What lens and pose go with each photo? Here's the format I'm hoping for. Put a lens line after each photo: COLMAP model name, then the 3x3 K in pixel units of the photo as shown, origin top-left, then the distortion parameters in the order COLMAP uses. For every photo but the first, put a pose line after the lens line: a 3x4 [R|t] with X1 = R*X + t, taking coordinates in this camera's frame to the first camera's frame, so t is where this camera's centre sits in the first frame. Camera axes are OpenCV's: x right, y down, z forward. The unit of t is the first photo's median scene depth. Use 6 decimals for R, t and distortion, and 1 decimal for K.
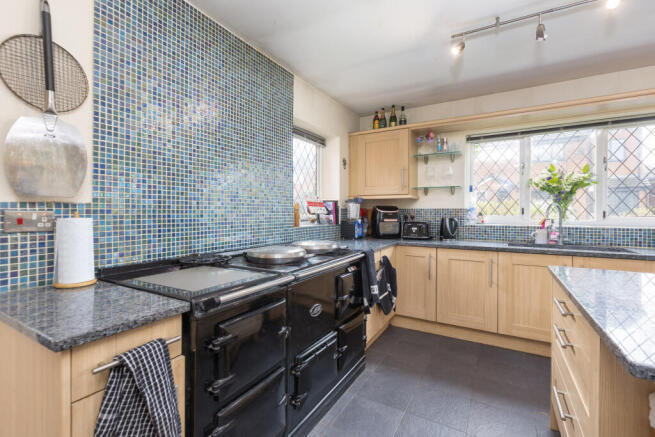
lens RADIAL K [[296.2, 0, 325.1], [0, 296.2, 212.9], [0, 0, 1]] dist [0.001555, -0.000630]
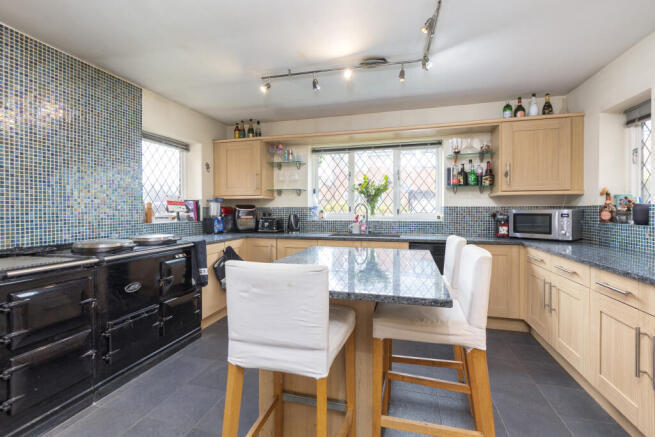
lens RADIAL K [[296.2, 0, 329.4], [0, 296.2, 213.2], [0, 0, 1]] dist [0.001555, -0.000630]
pose [[0.966581, -0.005324, 0.256306, 0.258187], [0.003276, 0.999959, 0.008415, 0.001200], [-0.256340, -0.007294, 0.966559, -0.248792]]
